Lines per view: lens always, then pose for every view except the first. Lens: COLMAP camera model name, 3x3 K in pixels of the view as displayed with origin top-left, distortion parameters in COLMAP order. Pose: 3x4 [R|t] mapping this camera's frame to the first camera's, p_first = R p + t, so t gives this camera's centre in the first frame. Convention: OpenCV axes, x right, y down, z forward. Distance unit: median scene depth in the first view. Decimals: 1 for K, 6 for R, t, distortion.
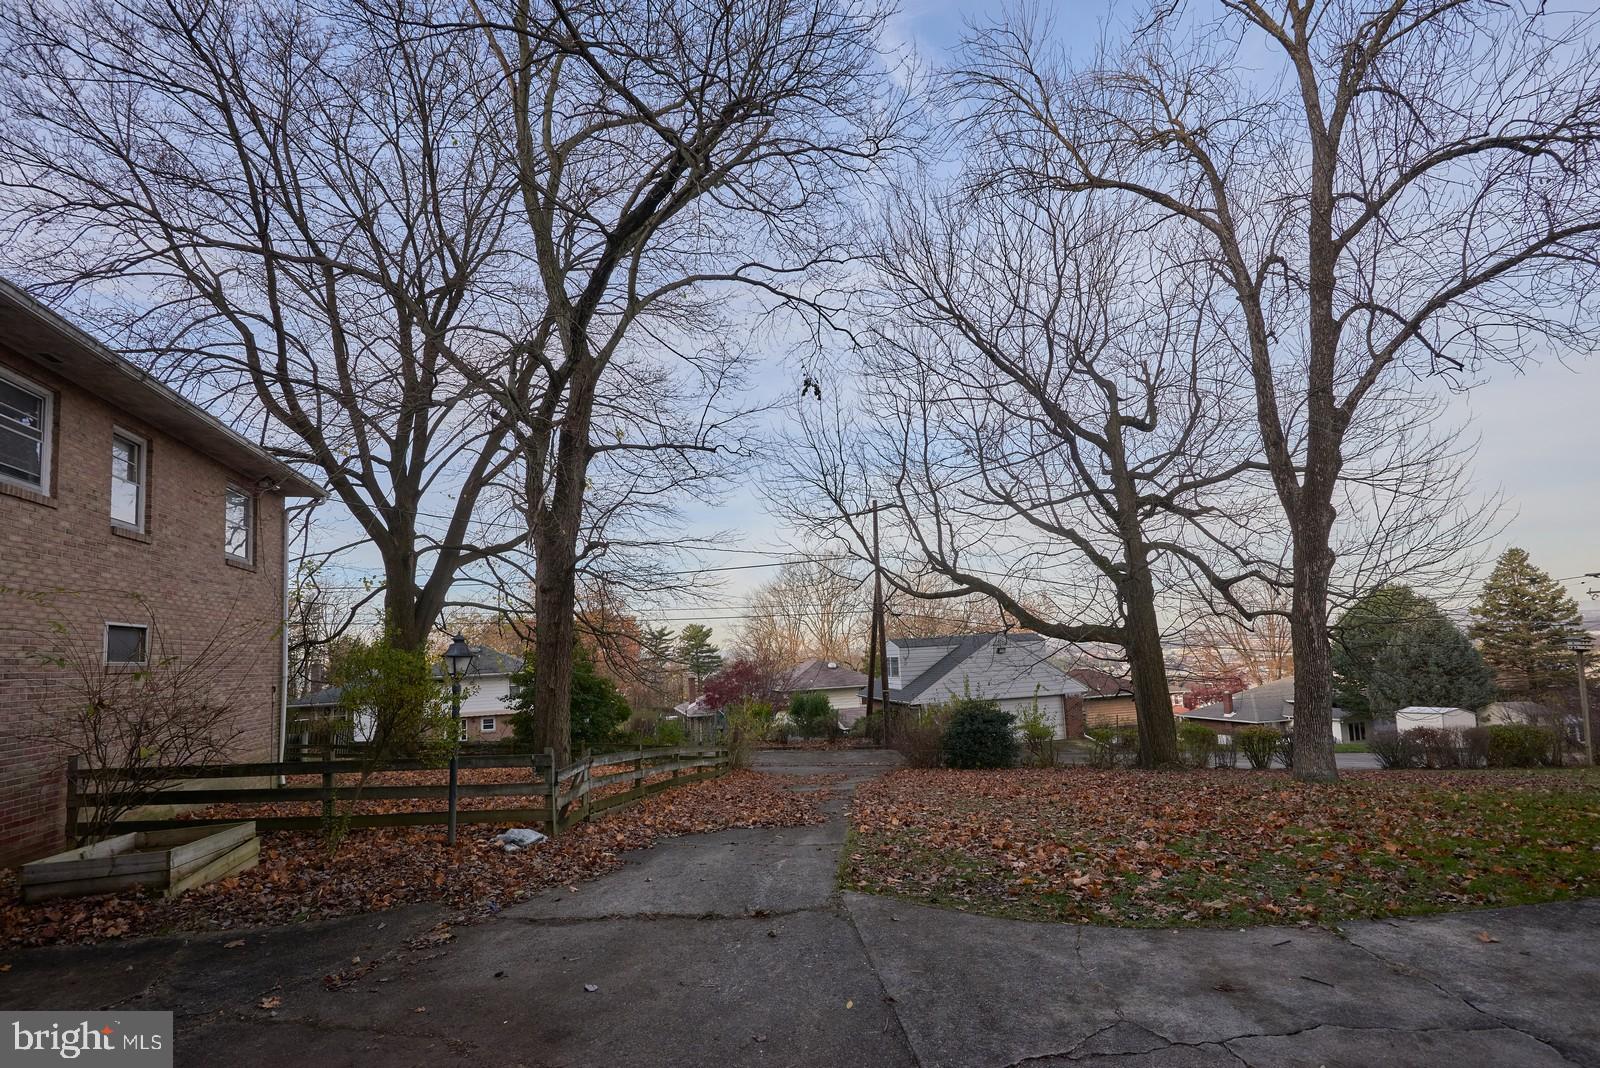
lens RADIAL K [[744.6, 0, 800.4], [0, 744.6, 551.4], [0, 0, 1]] dist [-0.001367, -0.000842]
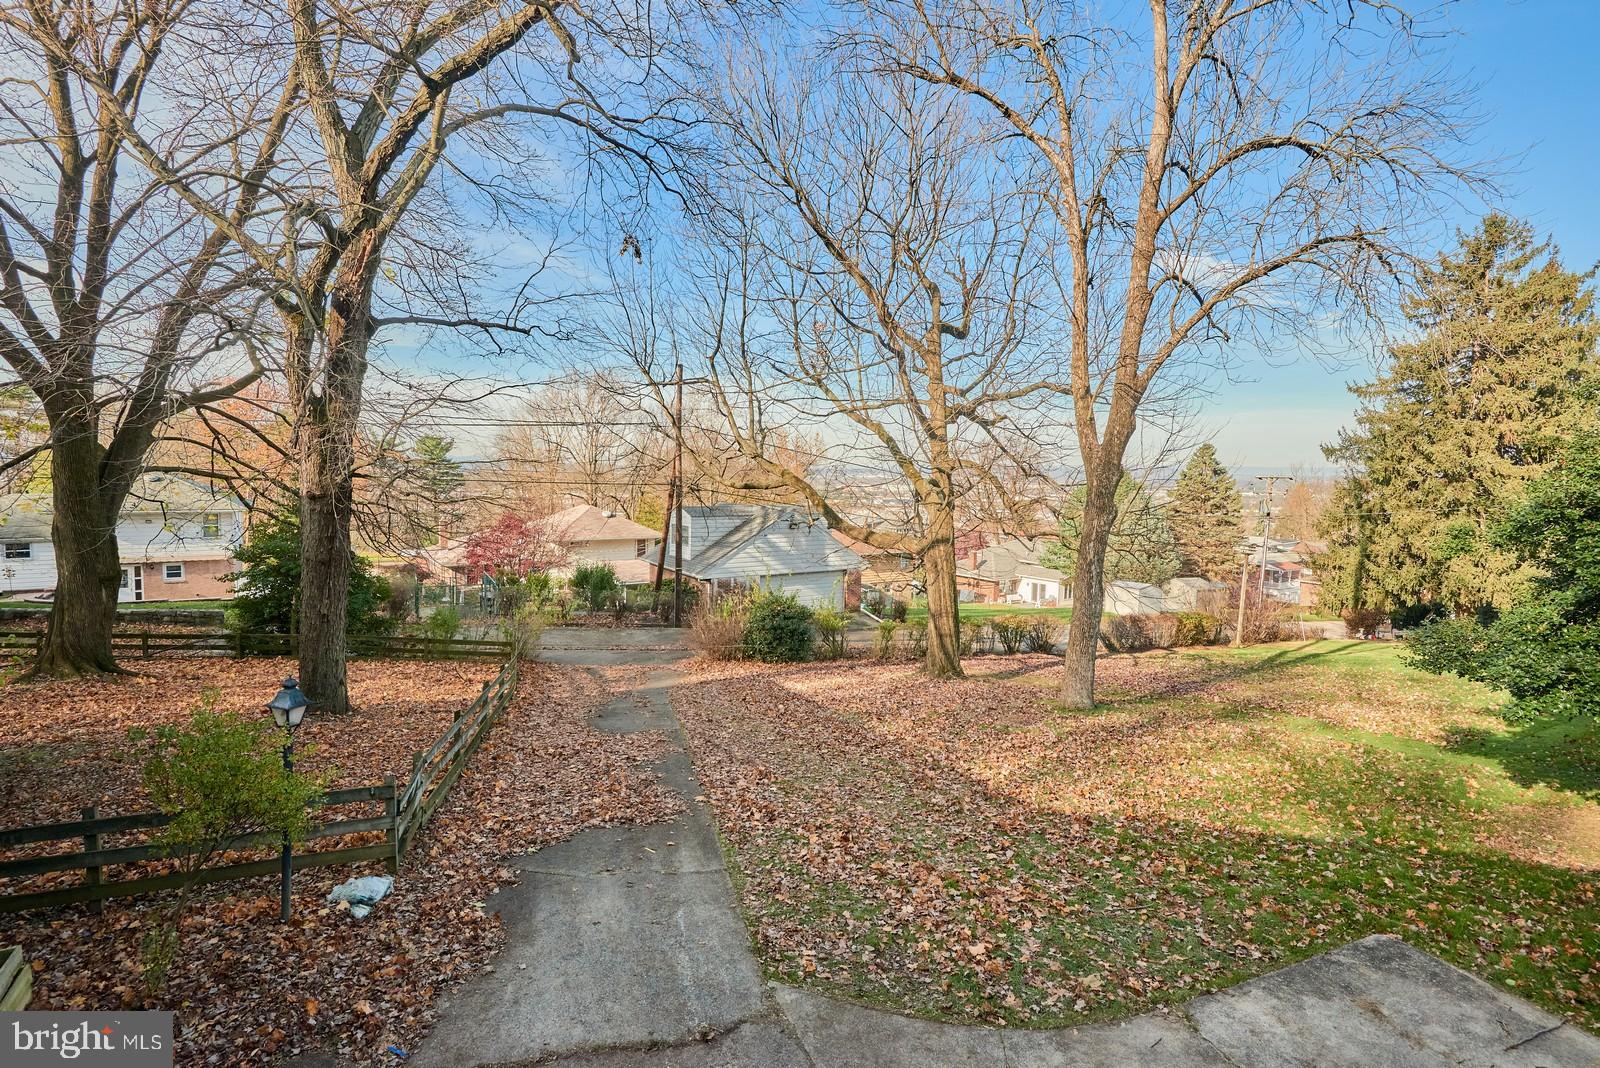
lens RADIAL K [[779.1, 0, 806.4], [0, 779.1, 508.8], [0, 0, 1]] dist [-0.000805, -0.000559]
pose [[0.951427, 0.052273, 0.303404, -0.070301], [-0.100972, 0.983953, 0.147108, -0.097341], [-0.290845, -0.170598, 0.941438, 0.020310]]
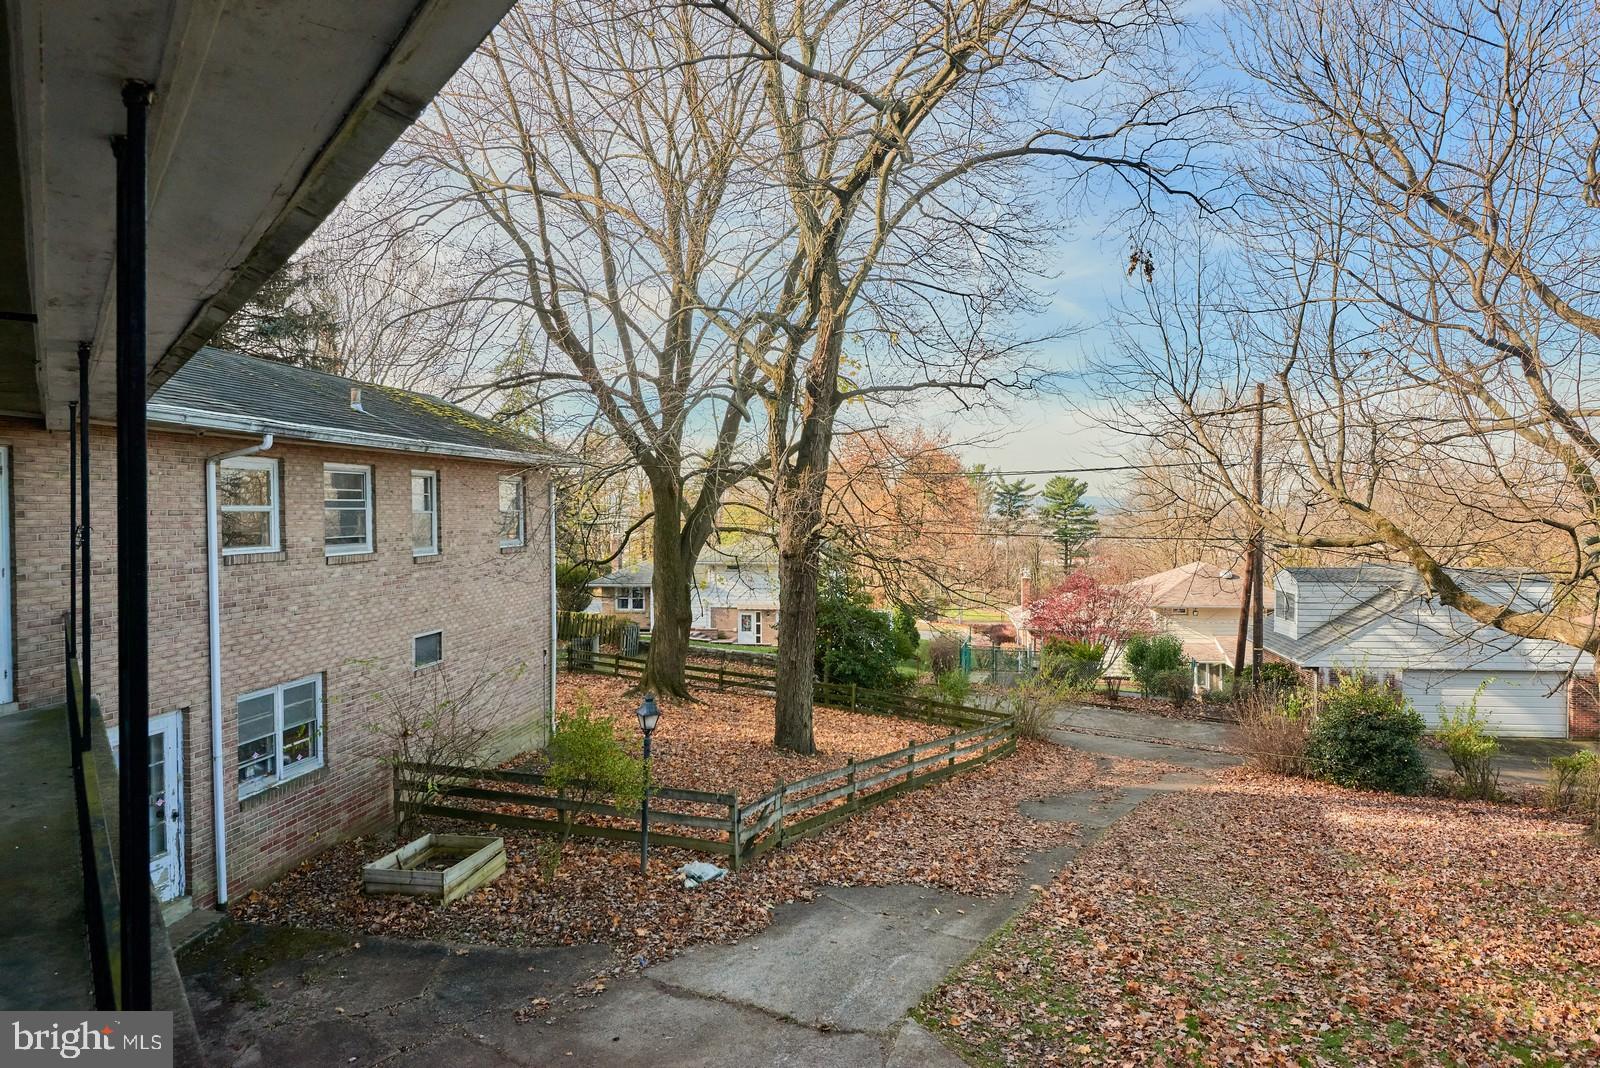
lens RADIAL K [[975.2, 0, 796.6], [0, 975.2, 492.9], [0, 0, 1]] dist [0.003212, -0.000073]
pose [[0.919387, 0.041076, -0.391203, 0.120852], [0.002855, 0.993810, 0.111058, -0.135933], [0.393343, -0.103222, 0.913579, -0.091699]]
